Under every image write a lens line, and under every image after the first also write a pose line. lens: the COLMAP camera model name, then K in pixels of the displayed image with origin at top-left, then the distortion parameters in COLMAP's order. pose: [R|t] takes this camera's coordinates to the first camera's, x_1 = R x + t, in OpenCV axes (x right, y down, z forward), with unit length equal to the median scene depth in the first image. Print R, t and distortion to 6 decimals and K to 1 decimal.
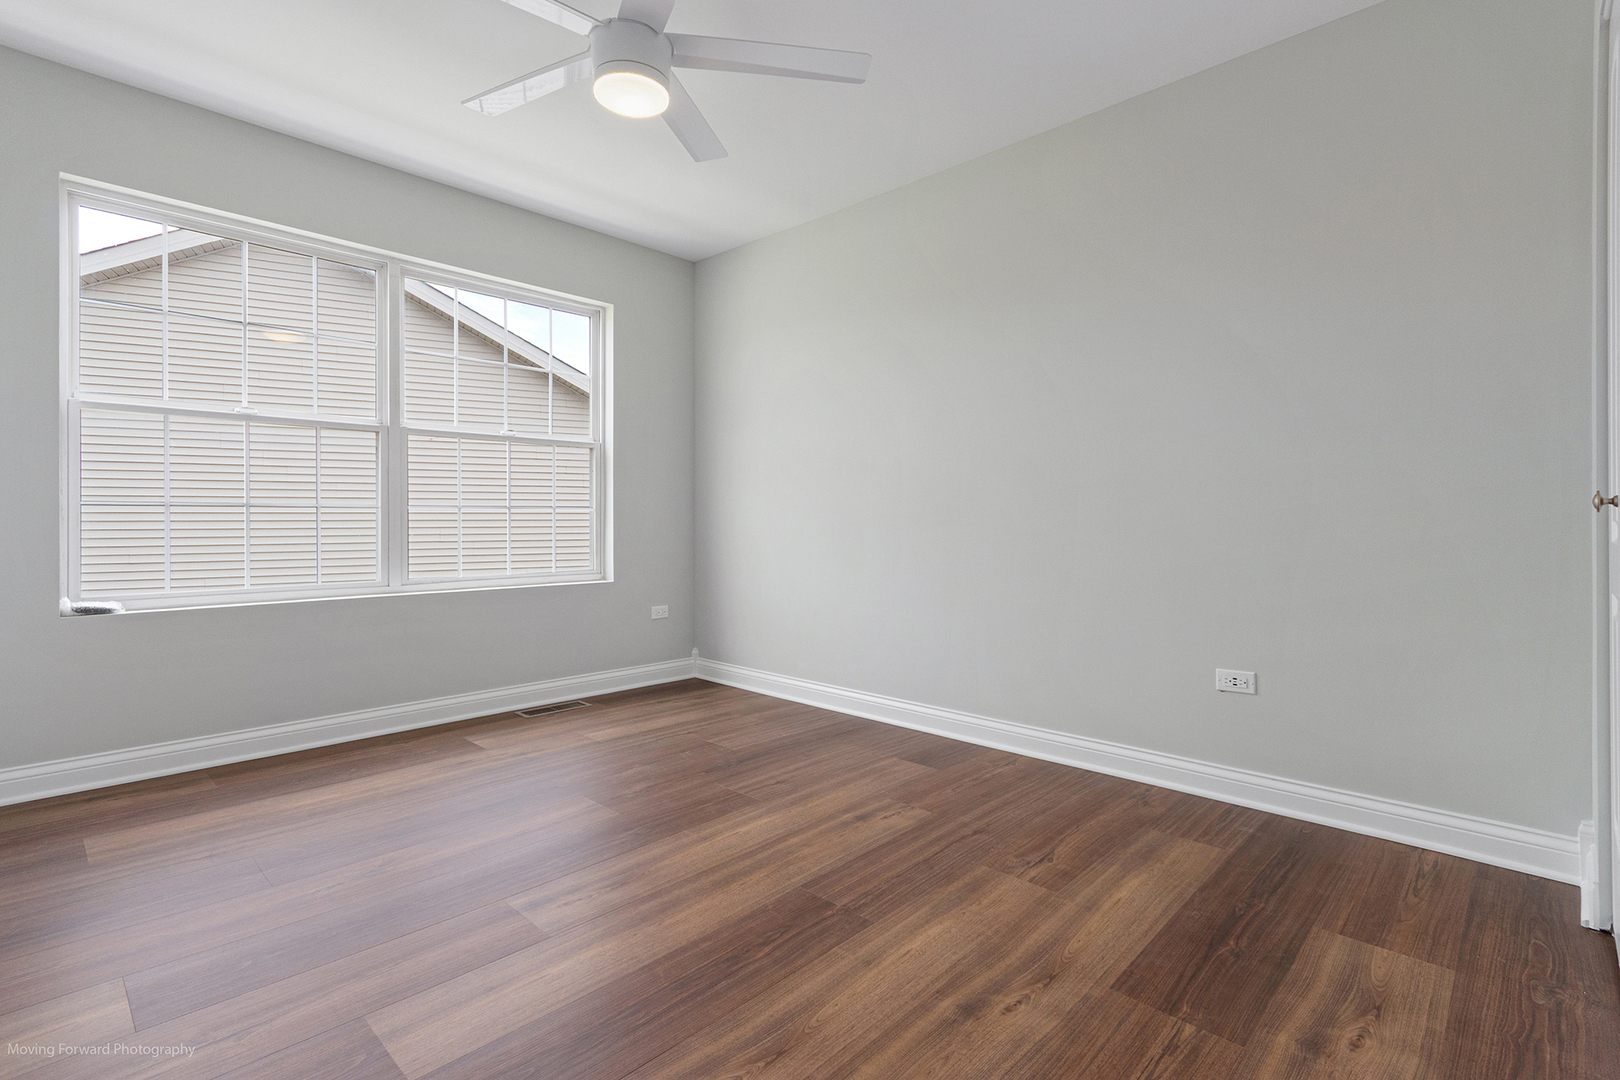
lens RADIAL K [[759.7, 0, 812.3], [0, 759.7, 529.0], [0, 0, 1]] dist [0.012799, -0.002969]
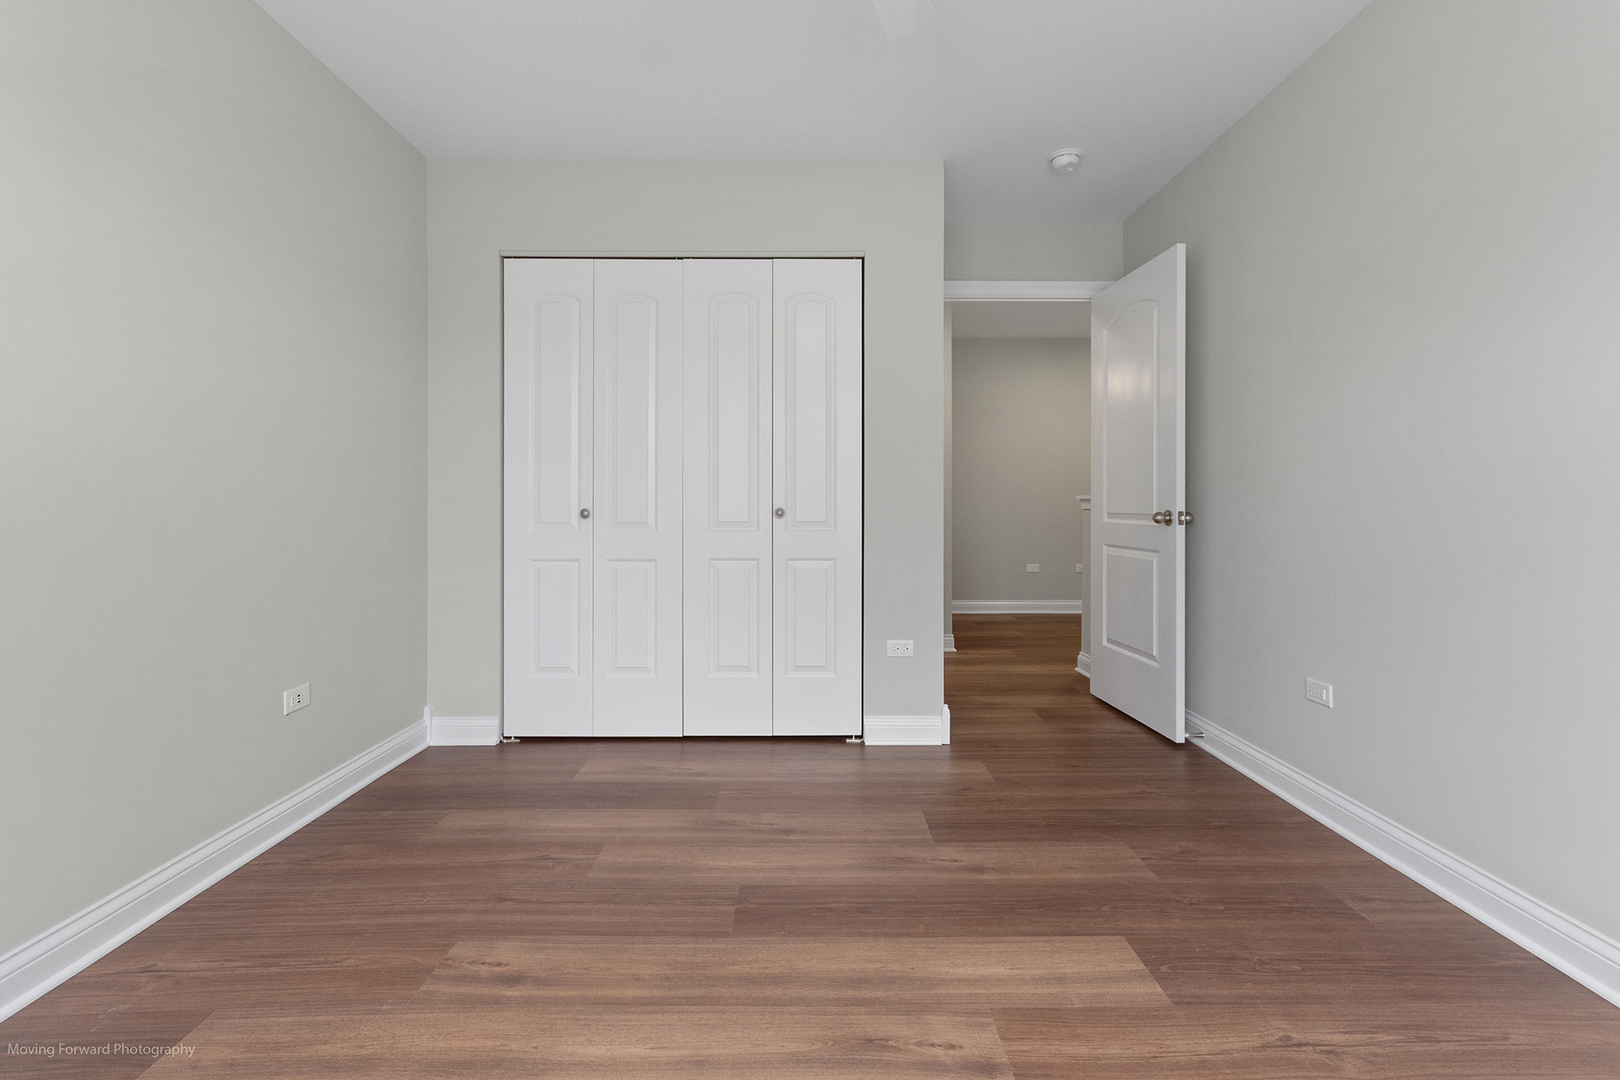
lens RADIAL K [[759.7, 0, 812.6], [0, 759.7, 529.6], [0, 0, 1]] dist [0.012799, -0.002969]
pose [[-0.697651, -0.023457, 0.716054, -0.705127], [0.007465, 0.999172, 0.040006, -0.054155], [-0.716399, 0.033255, -0.696898, 1.496119]]
